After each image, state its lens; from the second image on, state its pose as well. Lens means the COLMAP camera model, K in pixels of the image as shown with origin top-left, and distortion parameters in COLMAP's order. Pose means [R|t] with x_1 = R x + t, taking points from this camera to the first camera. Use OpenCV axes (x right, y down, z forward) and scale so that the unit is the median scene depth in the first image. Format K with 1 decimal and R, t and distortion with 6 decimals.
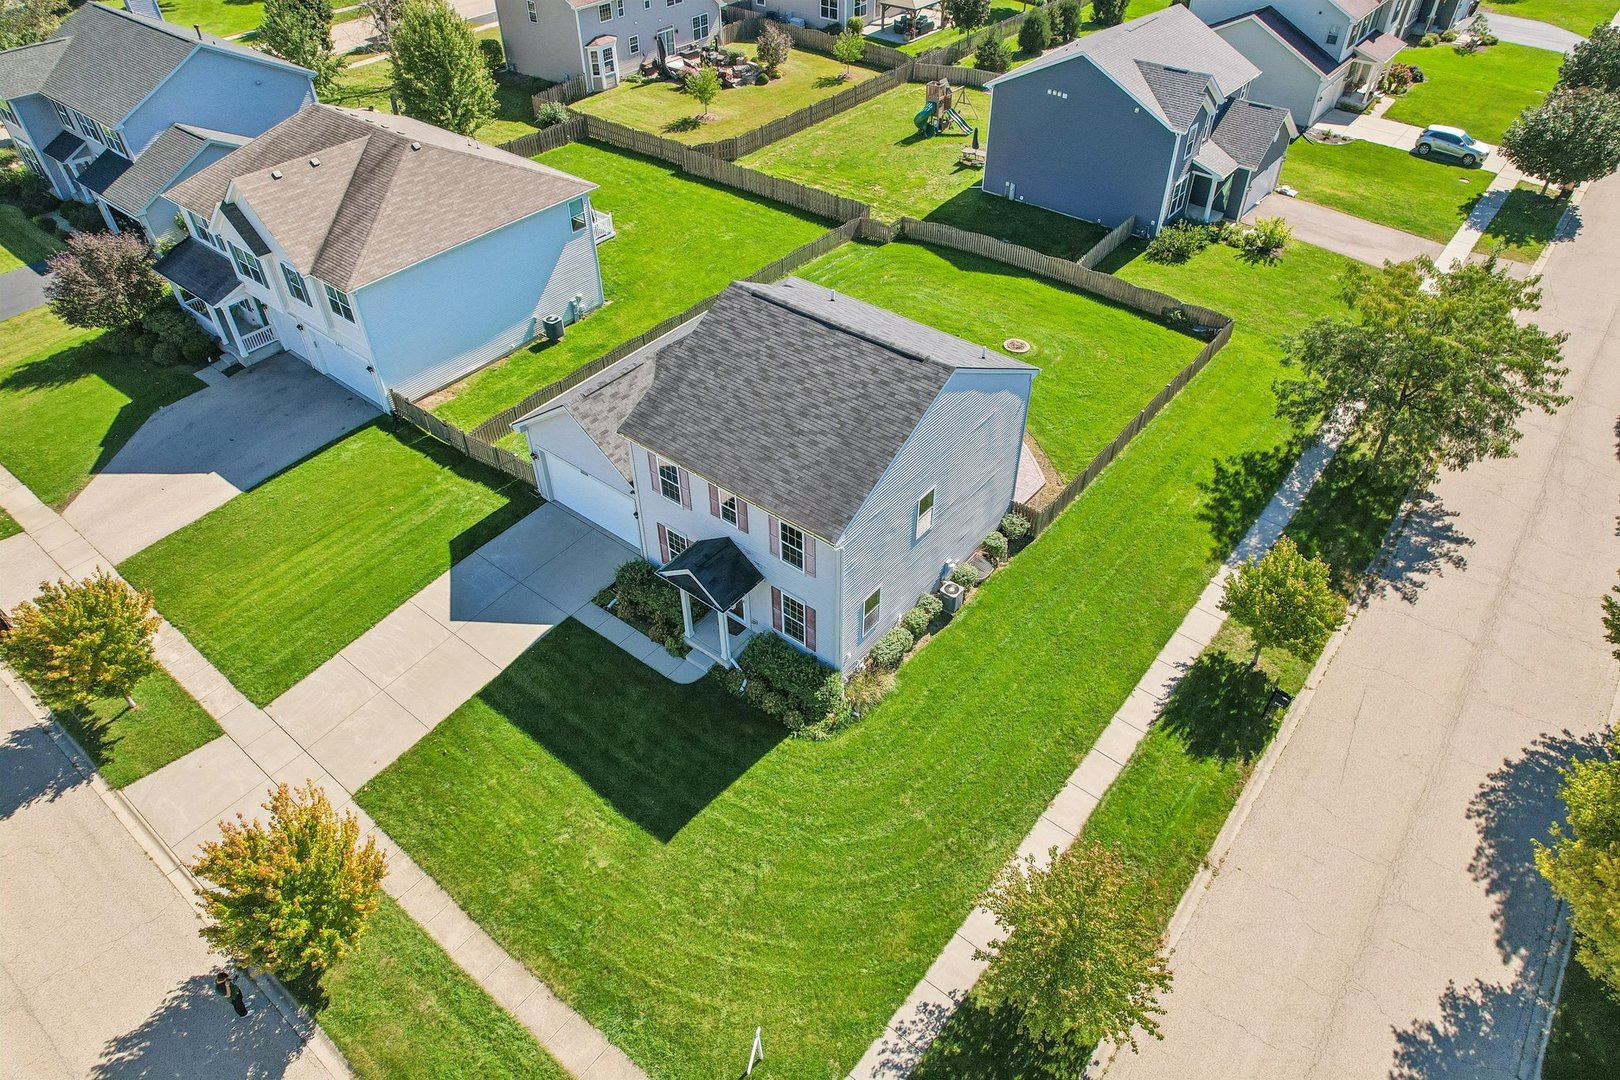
lens RADIAL K [[1040.4, 0, 815.9], [0, 1040.4, 537.0], [0, 0, 1]] dist [-0.086011, 0.079212]
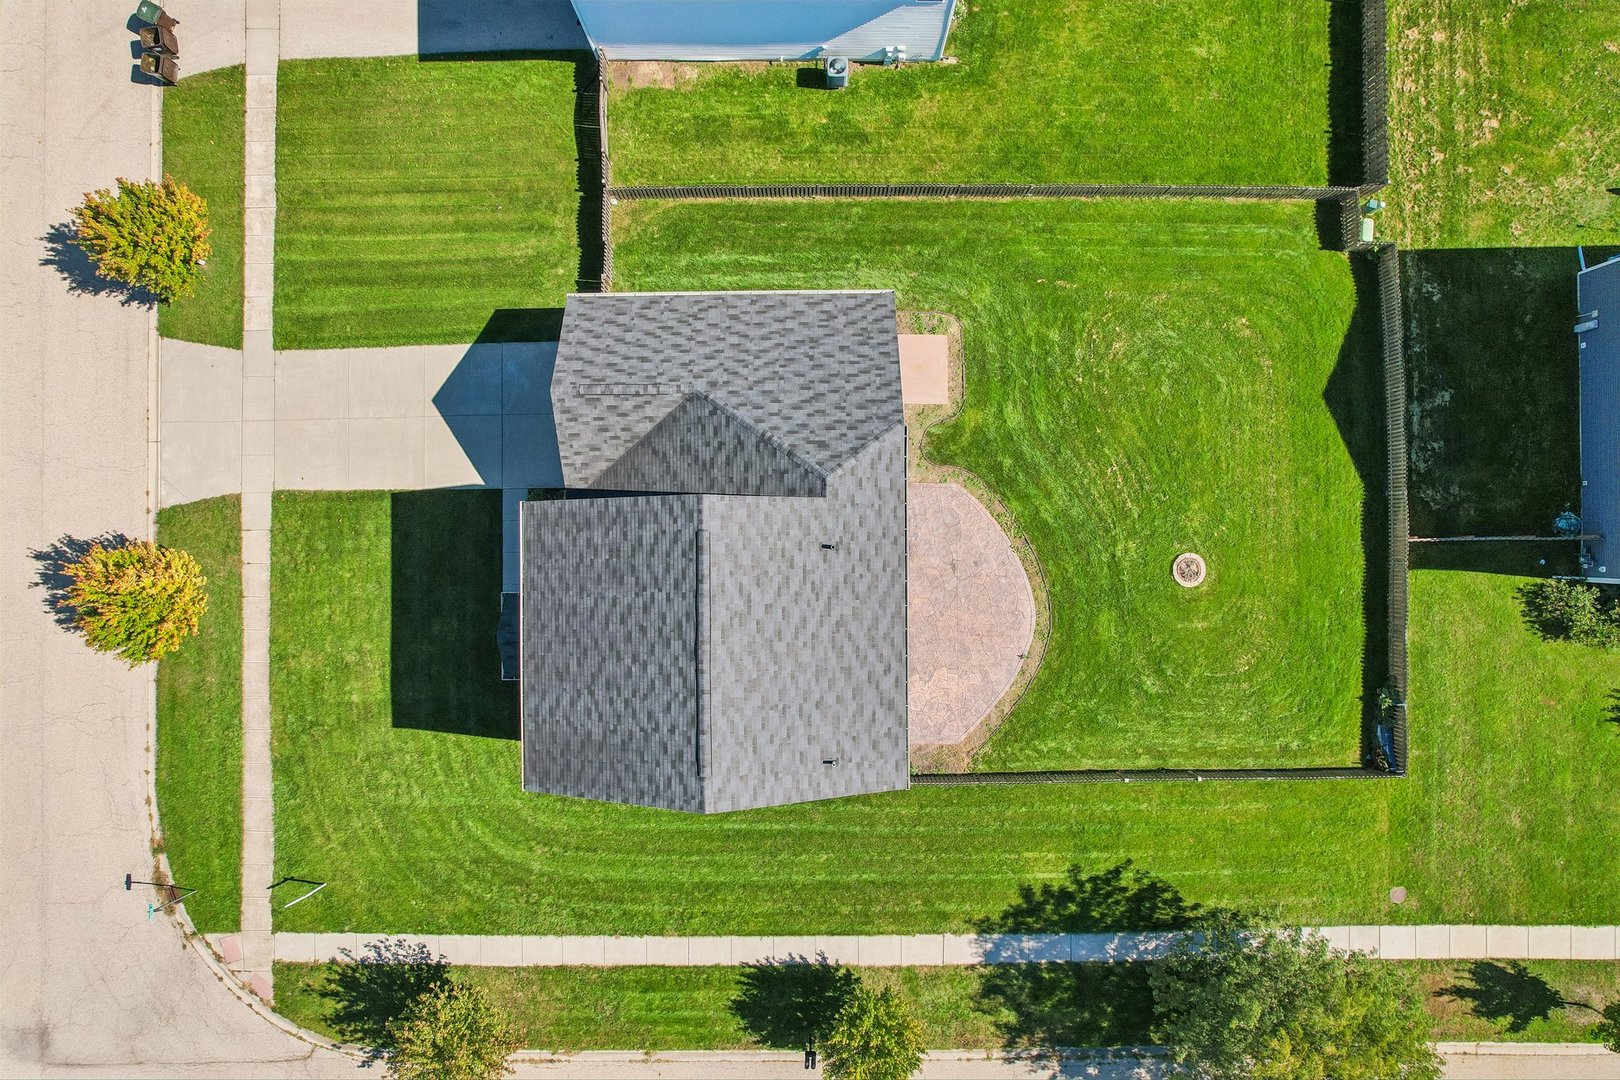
lens RADIAL K [[1040.4, 0, 815.9], [0, 1040.4, 537.0], [0, 0, 1]] dist [-0.086011, 0.079212]
pose [[0.626753, 0.779216, -0.002002, 0.003553], [-0.516481, 0.417346, 0.747710, -0.866373], [0.583463, -0.467595, 0.664023, 0.469810]]
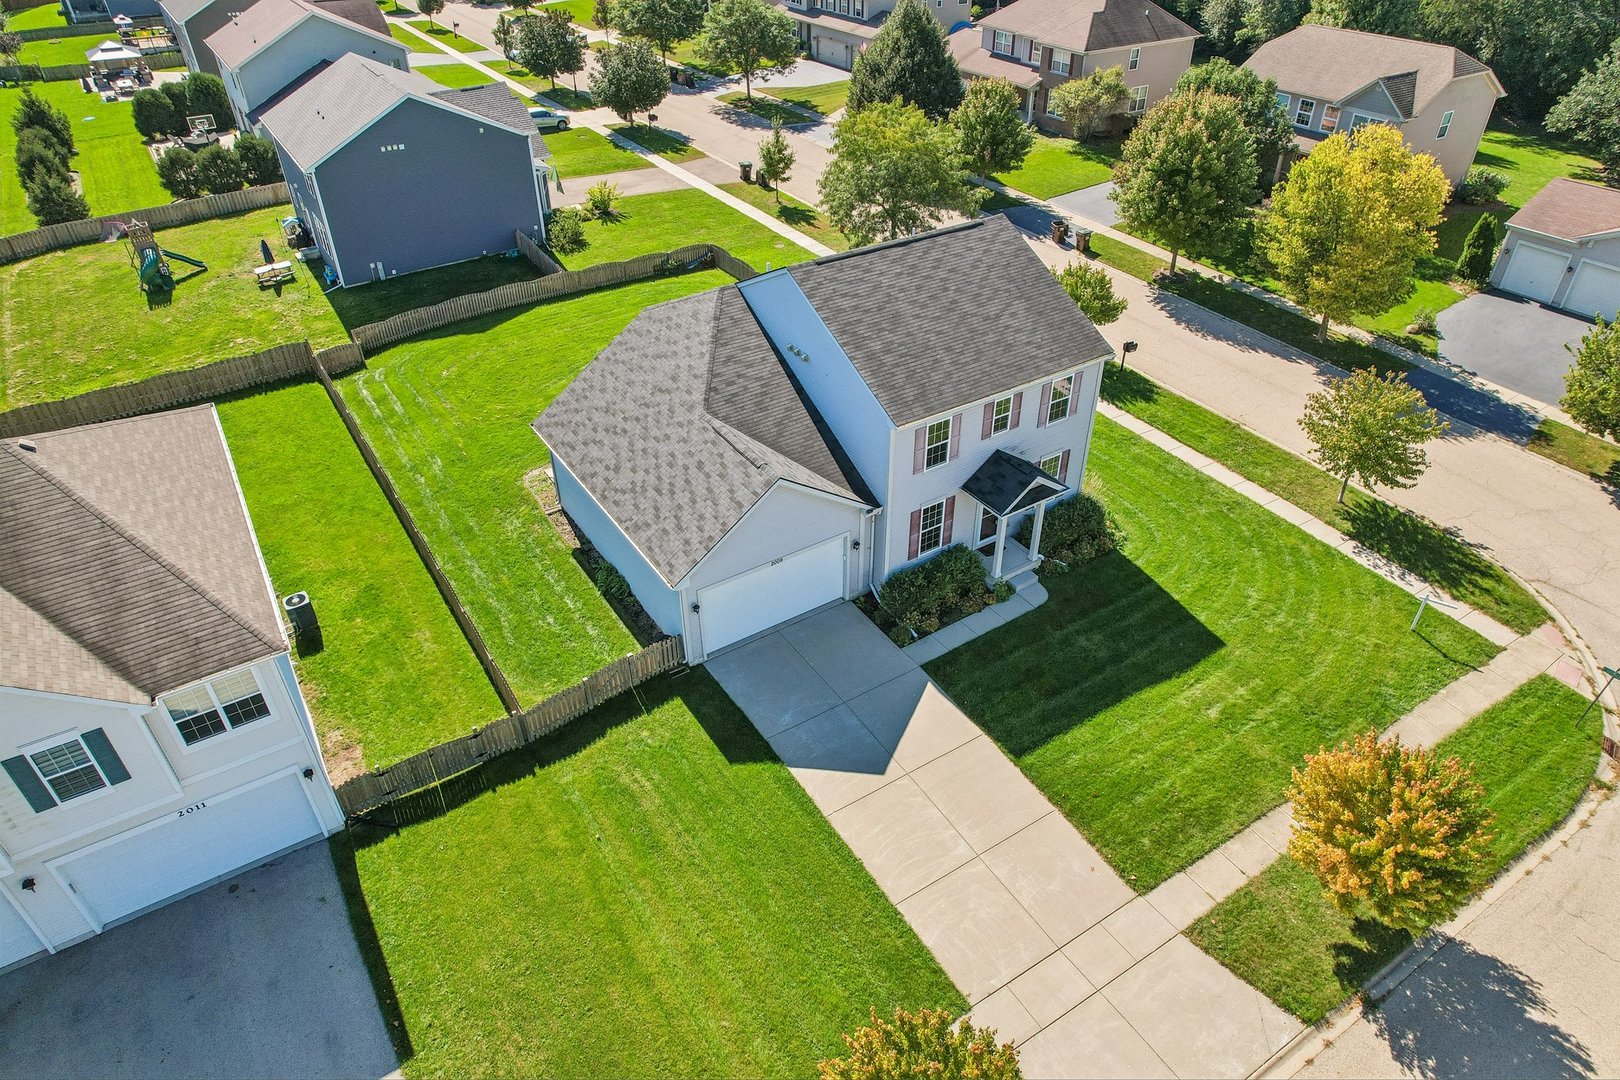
lens RADIAL K [[1040.4, 0, 815.9], [0, 1040.4, 537.0], [0, 0, 1]] dist [-0.086011, 0.079212]
pose [[0.316387, -0.556813, 0.768022, -0.877797], [0.628257, 0.729598, 0.270146, -0.292987], [-0.710769, 0.397045, 0.580657, 0.524137]]
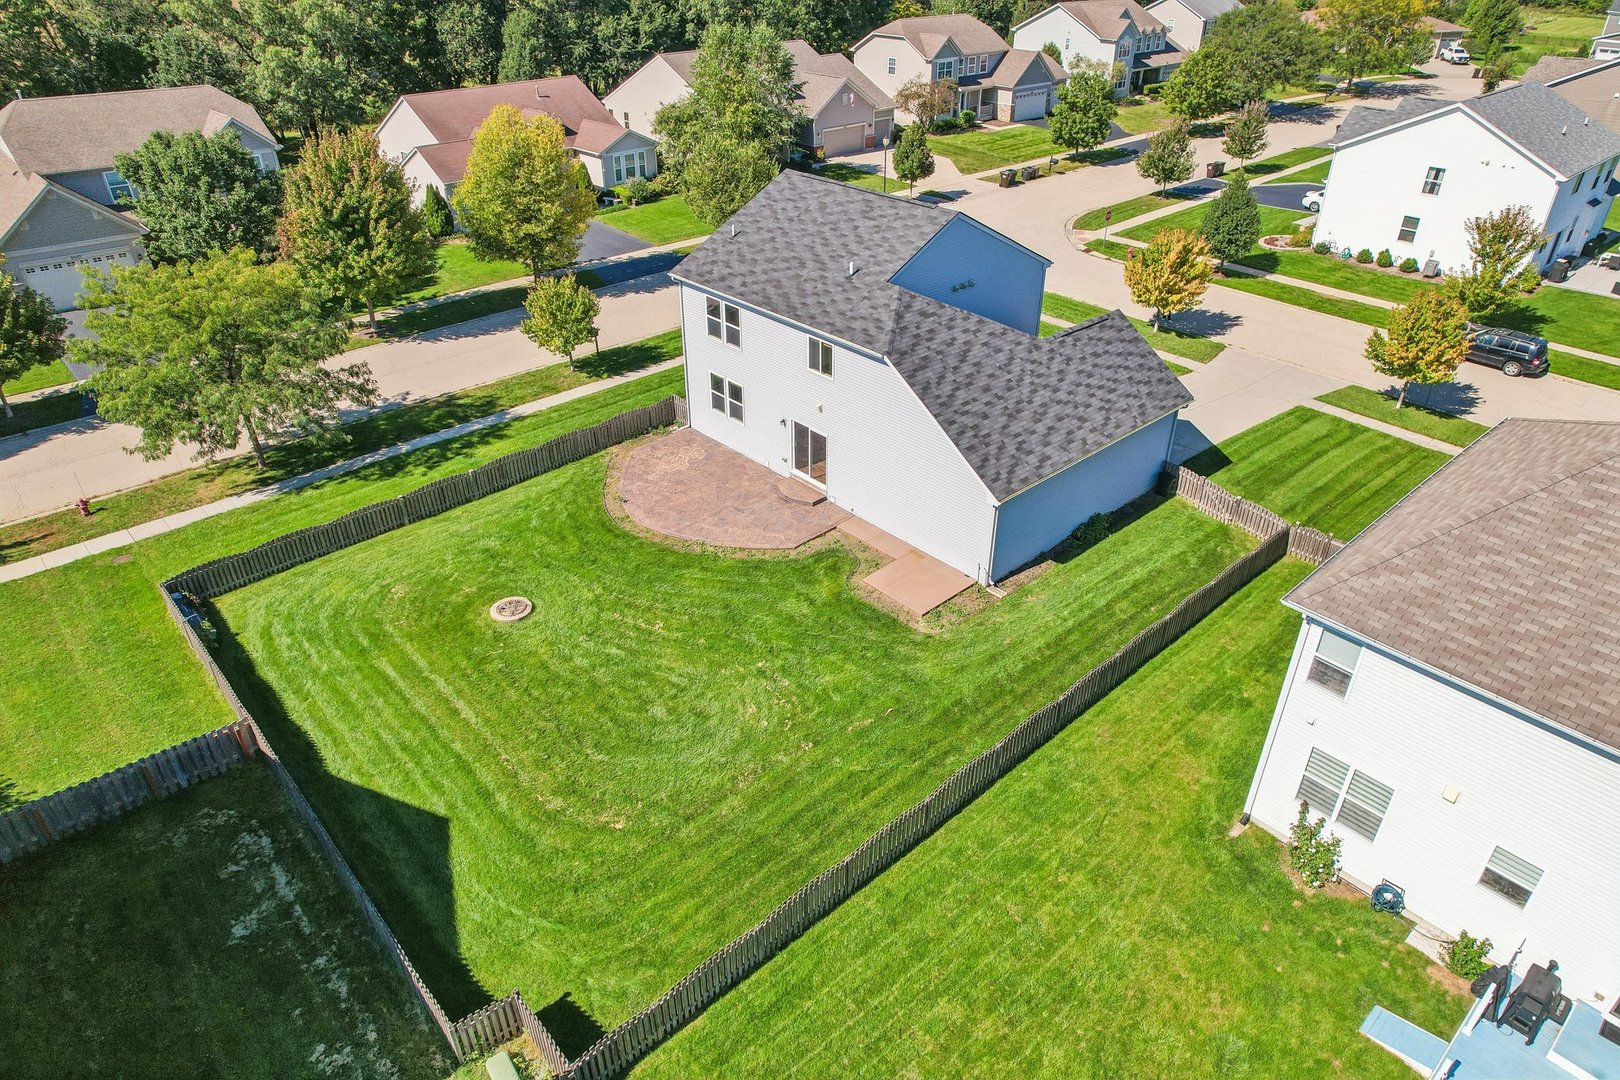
lens RADIAL K [[1040.4, 0, 815.9], [0, 1040.4, 537.0], [0, 0, 1]] dist [-0.086011, 0.079212]
pose [[-0.987303, -0.083340, 0.135230, -0.100358], [0.104820, 0.297848, 0.948841, -1.079645], [-0.119355, 0.950968, -0.285331, 1.545342]]
